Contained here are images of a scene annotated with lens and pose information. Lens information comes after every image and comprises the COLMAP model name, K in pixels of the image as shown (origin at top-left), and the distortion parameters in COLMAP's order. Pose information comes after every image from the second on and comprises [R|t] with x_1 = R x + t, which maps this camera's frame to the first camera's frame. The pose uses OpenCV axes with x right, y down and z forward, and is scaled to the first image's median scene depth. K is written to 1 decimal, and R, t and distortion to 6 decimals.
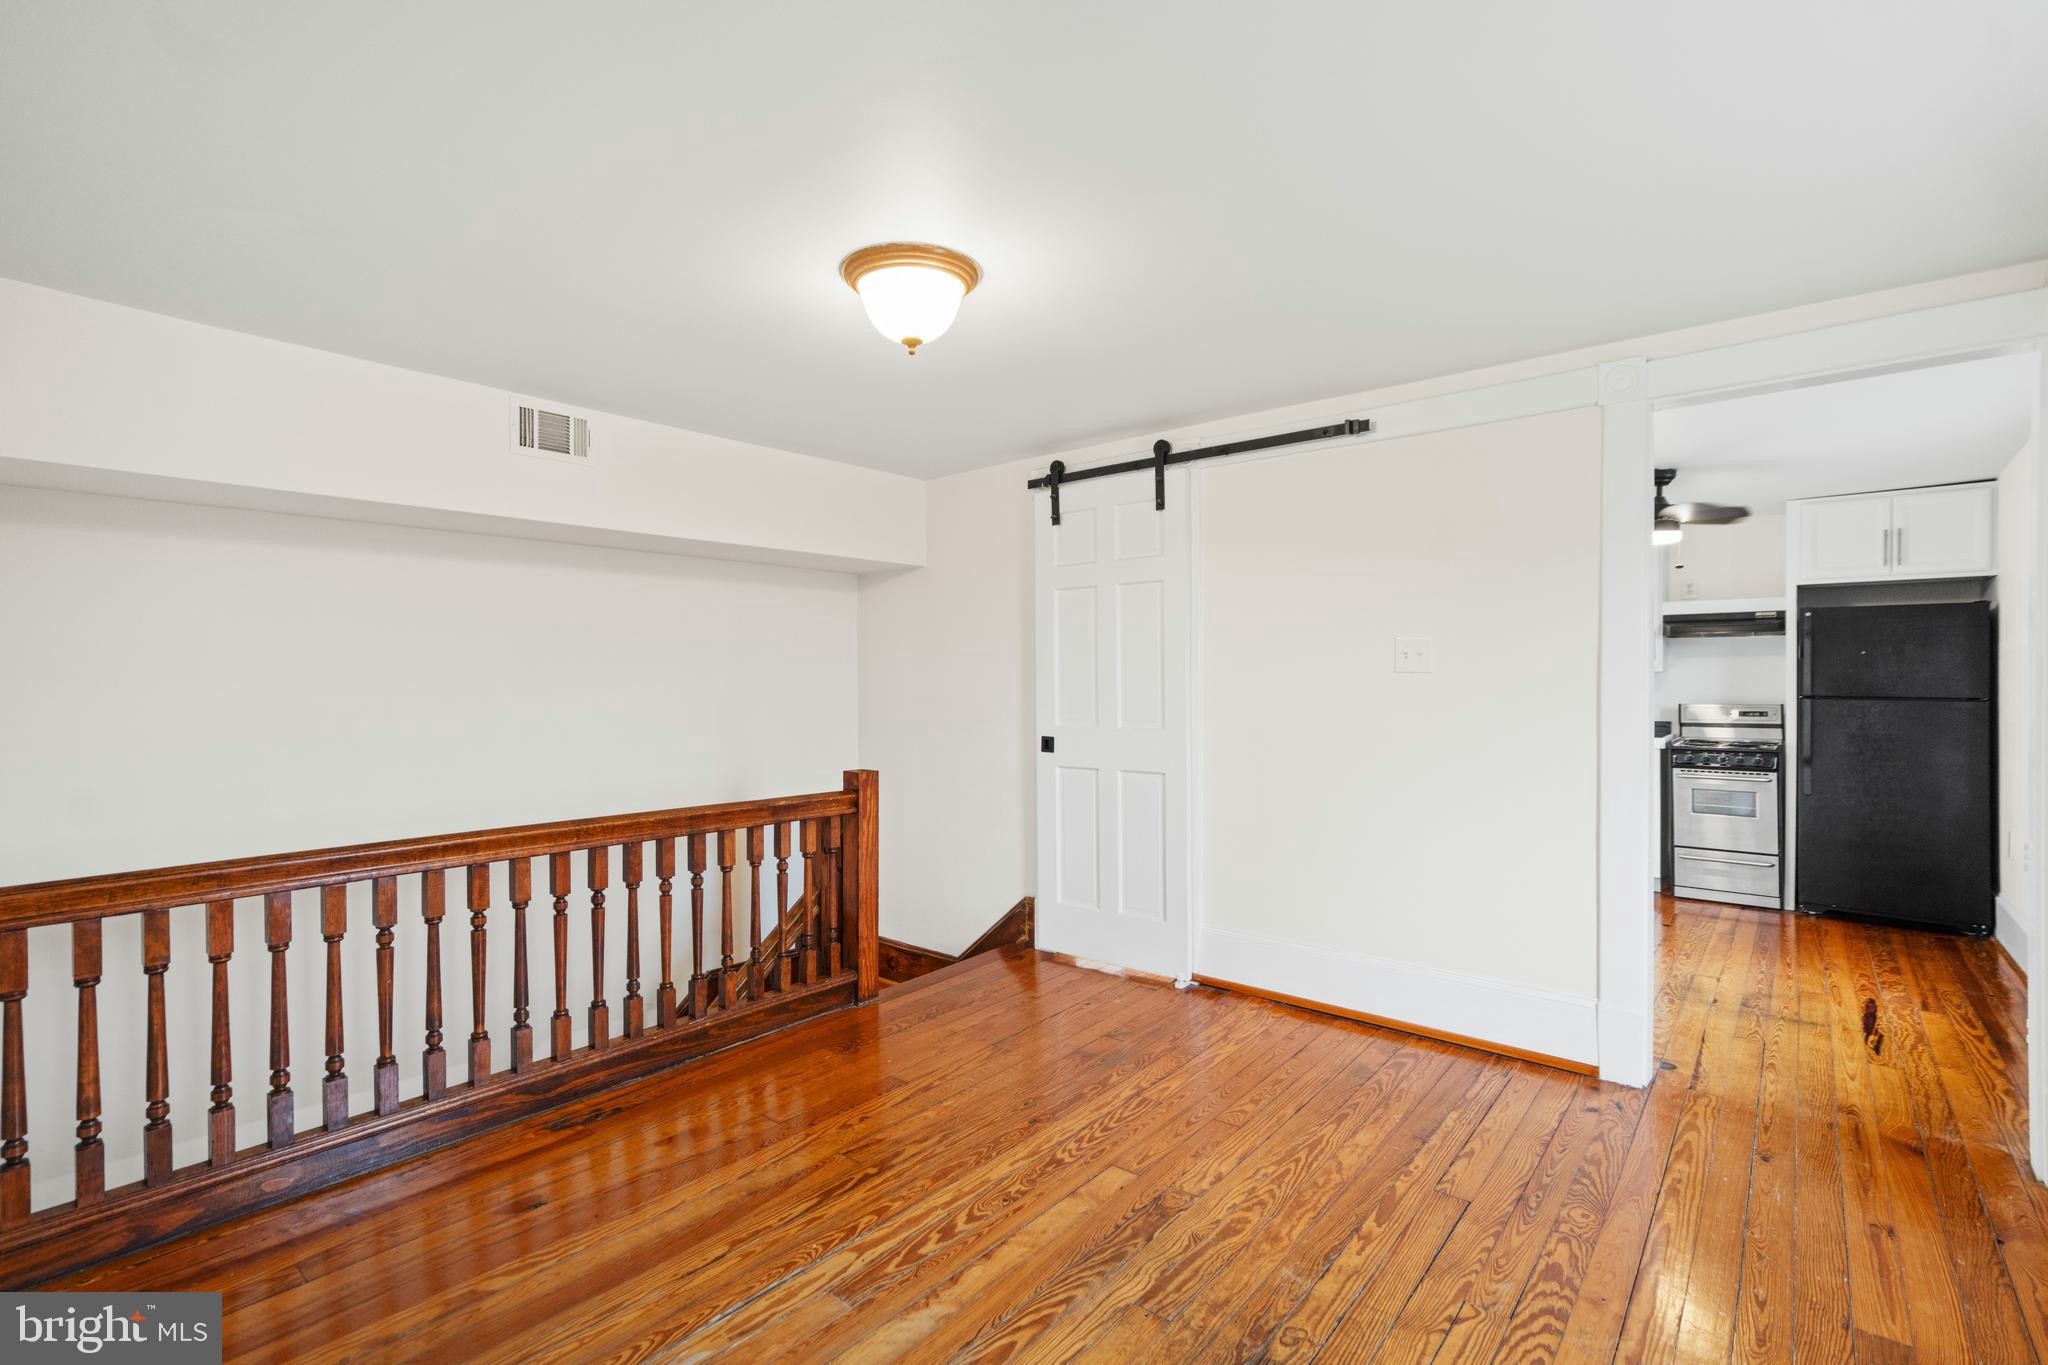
lens RADIAL K [[943.9, 0, 1023.3], [0, 943.9, 678.8], [0, 0, 1]] dist [-0.000856, -0.000346]
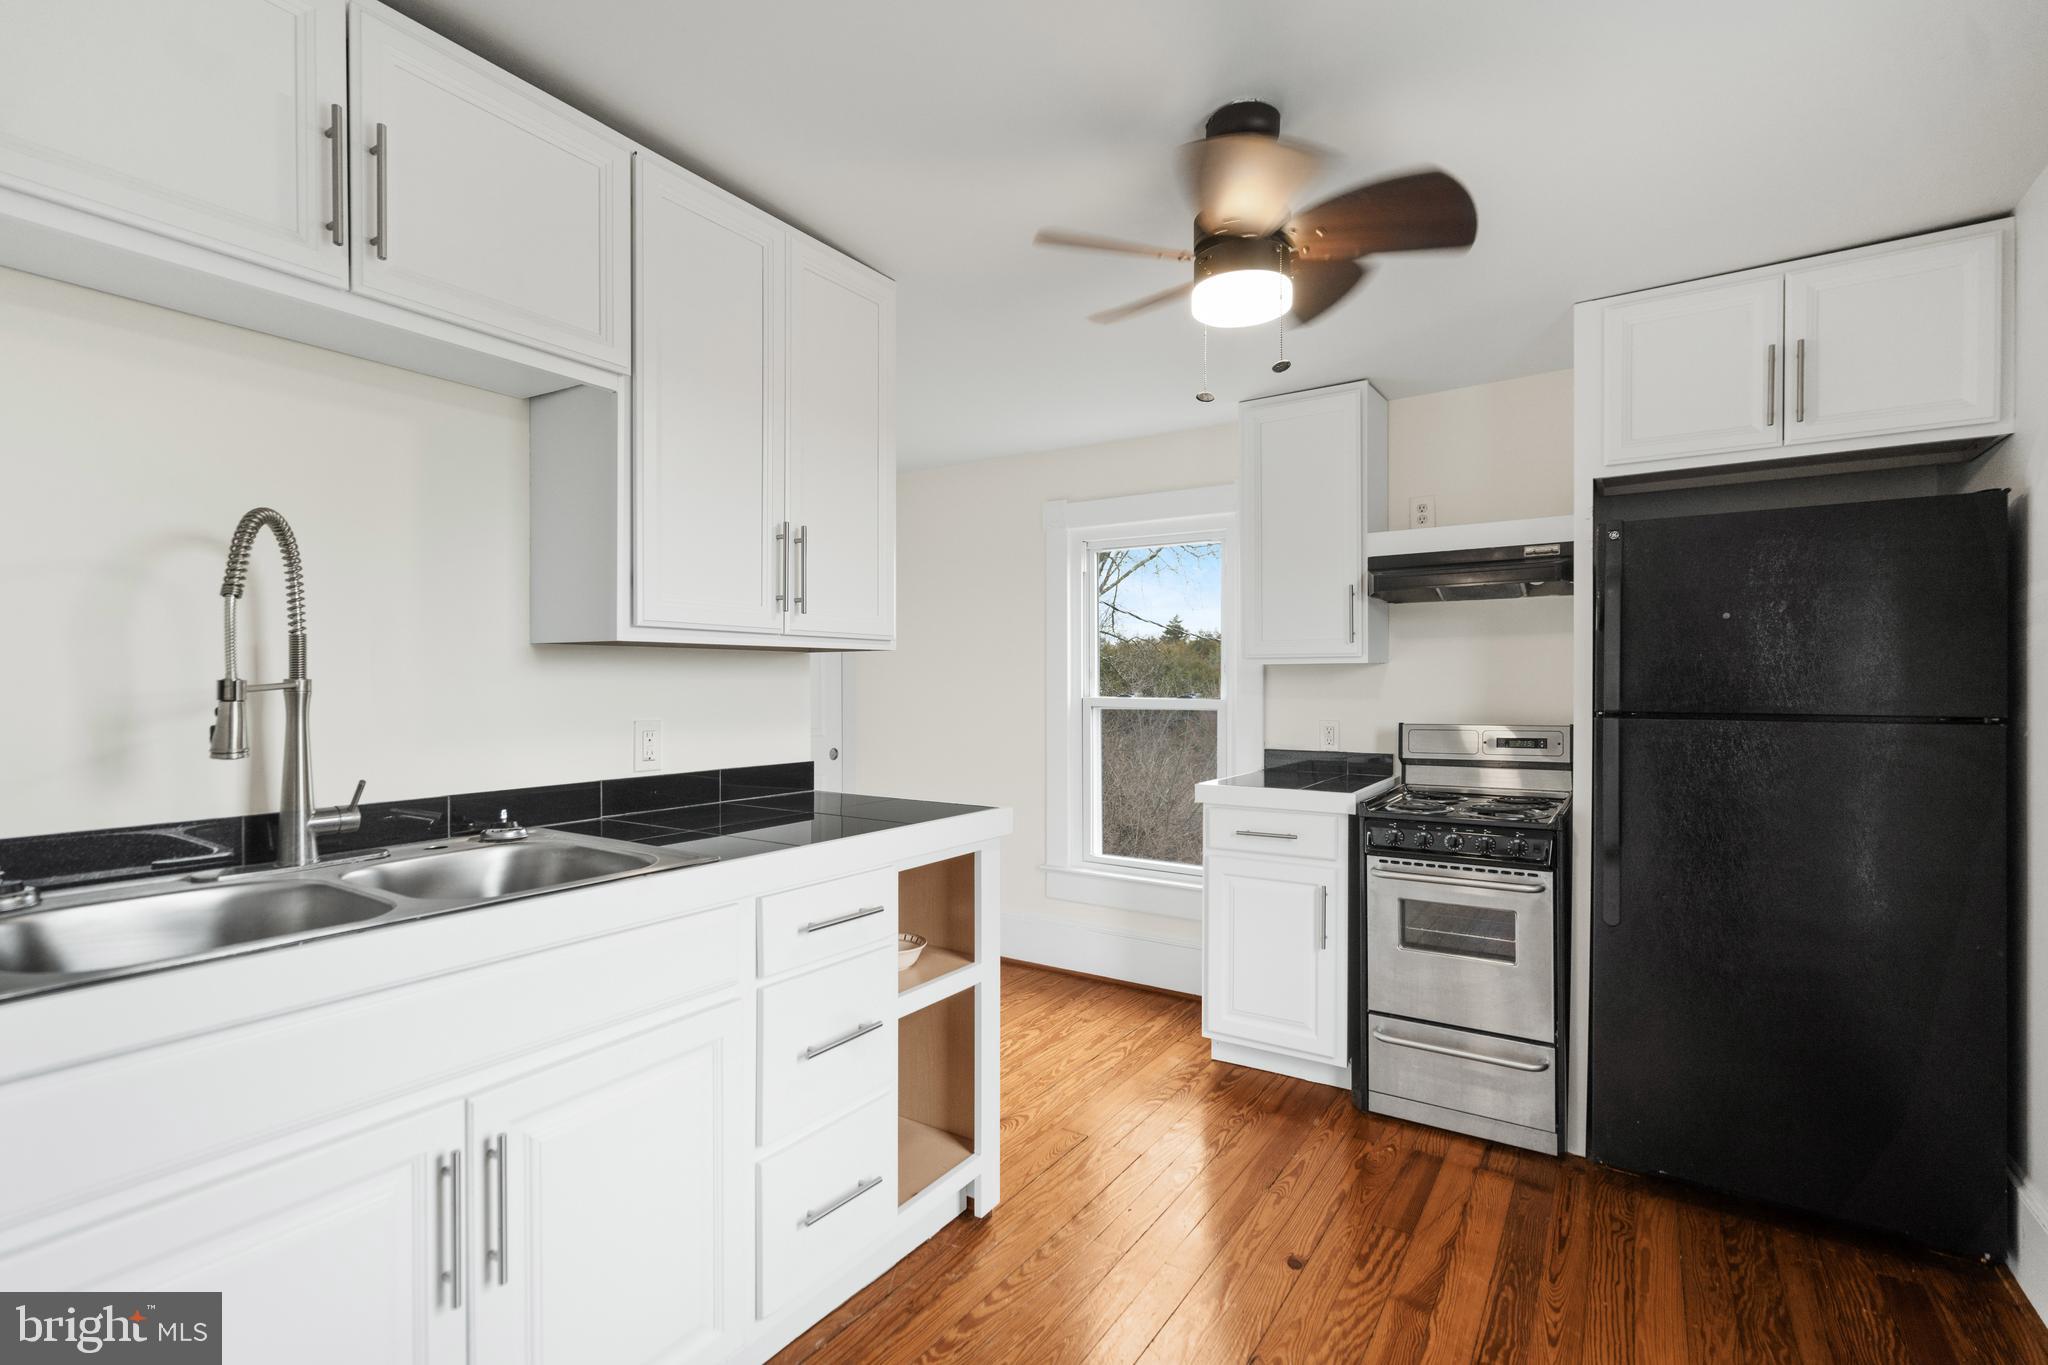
lens RADIAL K [[943.9, 0, 1022.9], [0, 943.9, 688.8], [0, 0, 1]] dist [-0.000856, -0.000346]
pose [[0.991441, 0.003497, 0.130510, 0.469319], [-0.003874, 0.999989, 0.002637, 0.006825], [-0.130499, -0.003120, 0.991443, 0.561290]]
